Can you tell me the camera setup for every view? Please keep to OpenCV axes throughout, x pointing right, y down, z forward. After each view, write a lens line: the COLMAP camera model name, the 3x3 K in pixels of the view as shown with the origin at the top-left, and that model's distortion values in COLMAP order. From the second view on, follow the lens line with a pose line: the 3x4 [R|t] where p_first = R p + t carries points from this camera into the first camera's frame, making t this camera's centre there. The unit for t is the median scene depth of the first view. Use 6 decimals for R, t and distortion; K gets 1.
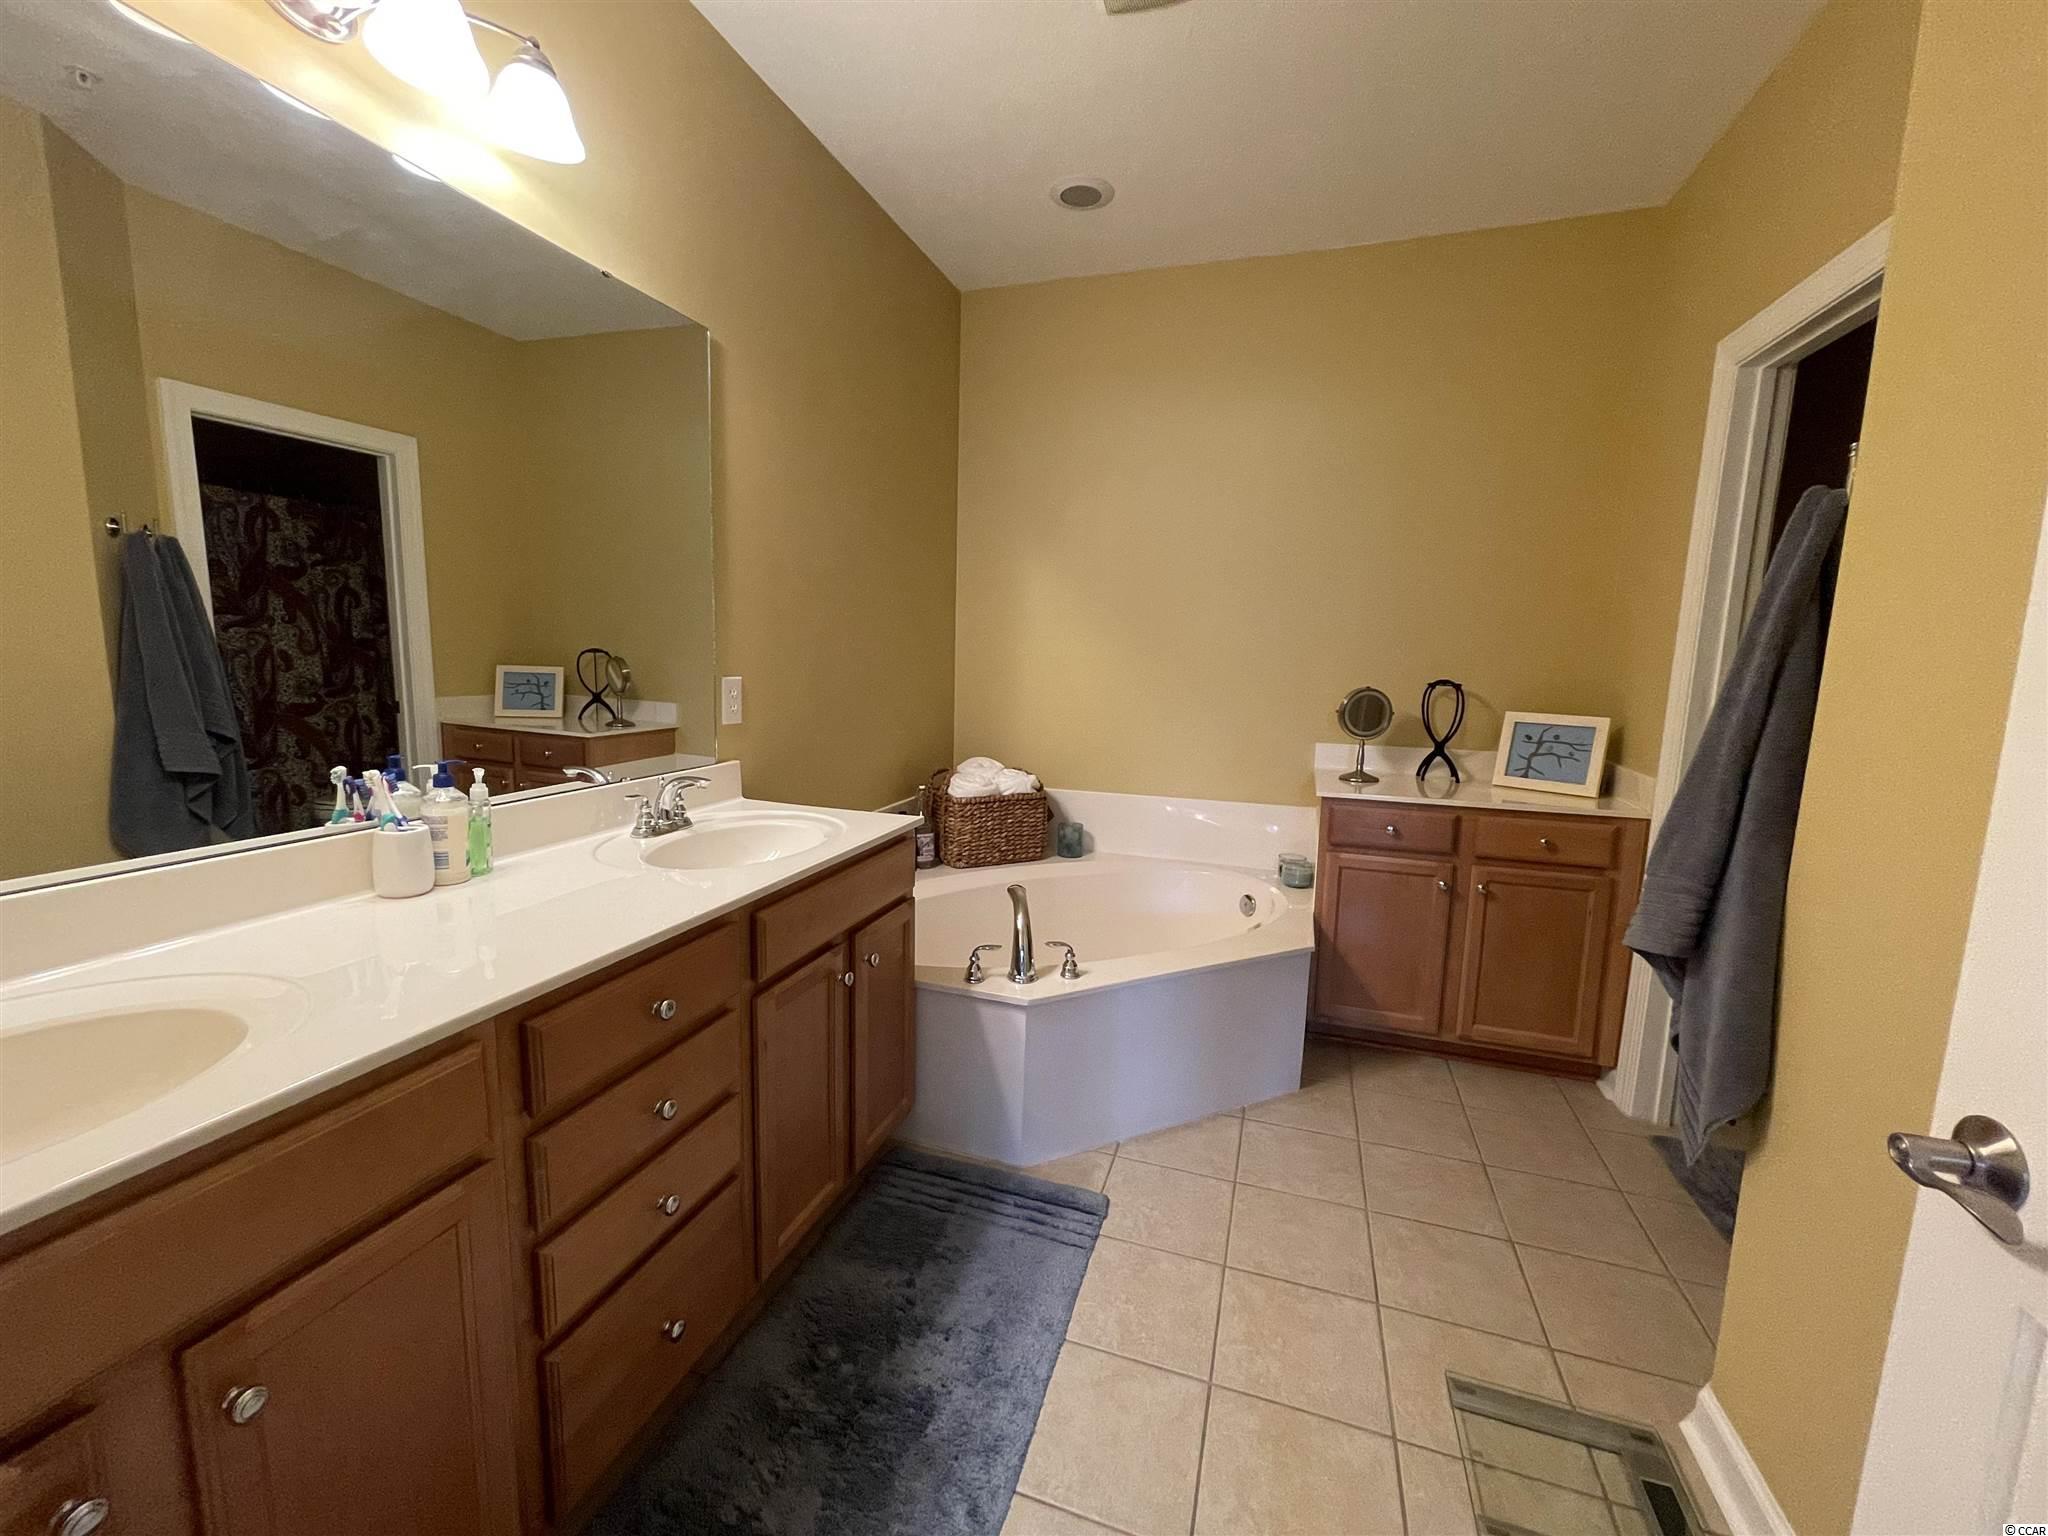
lens RADIAL K [[828.6, 0, 1021.9], [0, 828.6, 763.5], [0, 0, 1]] dist [0.004357, 0.000264]
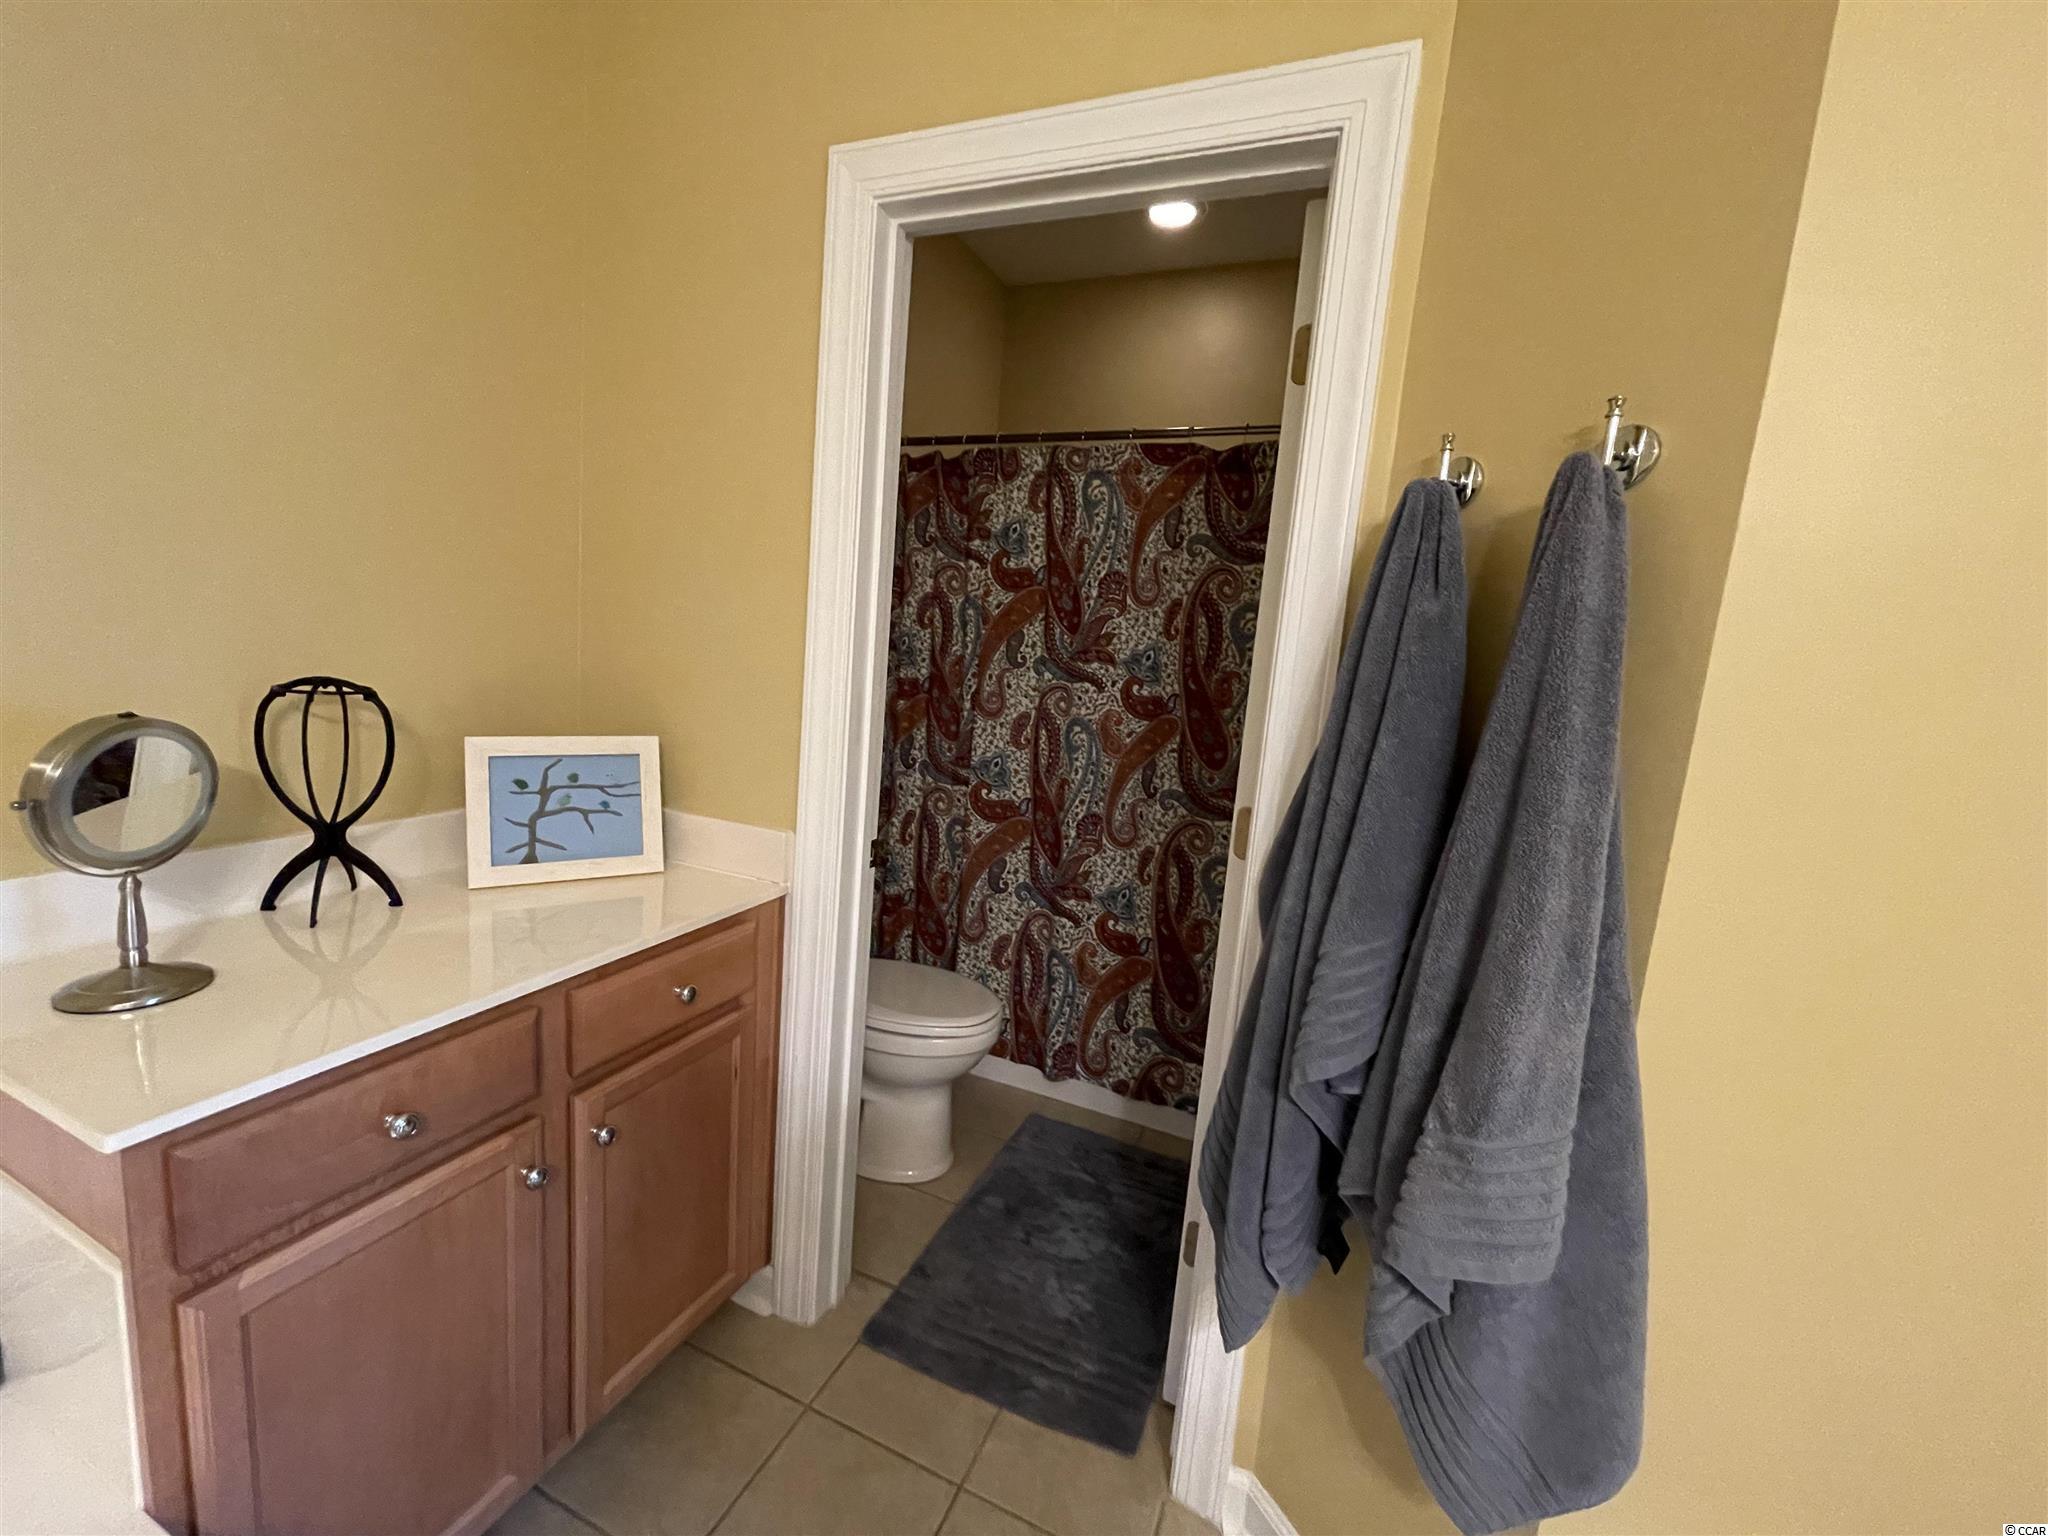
lens RADIAL K [[828.6, 0, 1023.3], [0, 828.6, 762.5], [0, 0, 1]] dist [0.004357, 0.000264]
pose [[0.086514, -0.163380, 0.982763, 0.128990], [0.055523, 0.985719, 0.158984, -0.111716], [-0.994702, 0.040812, 0.094350, 0.644931]]
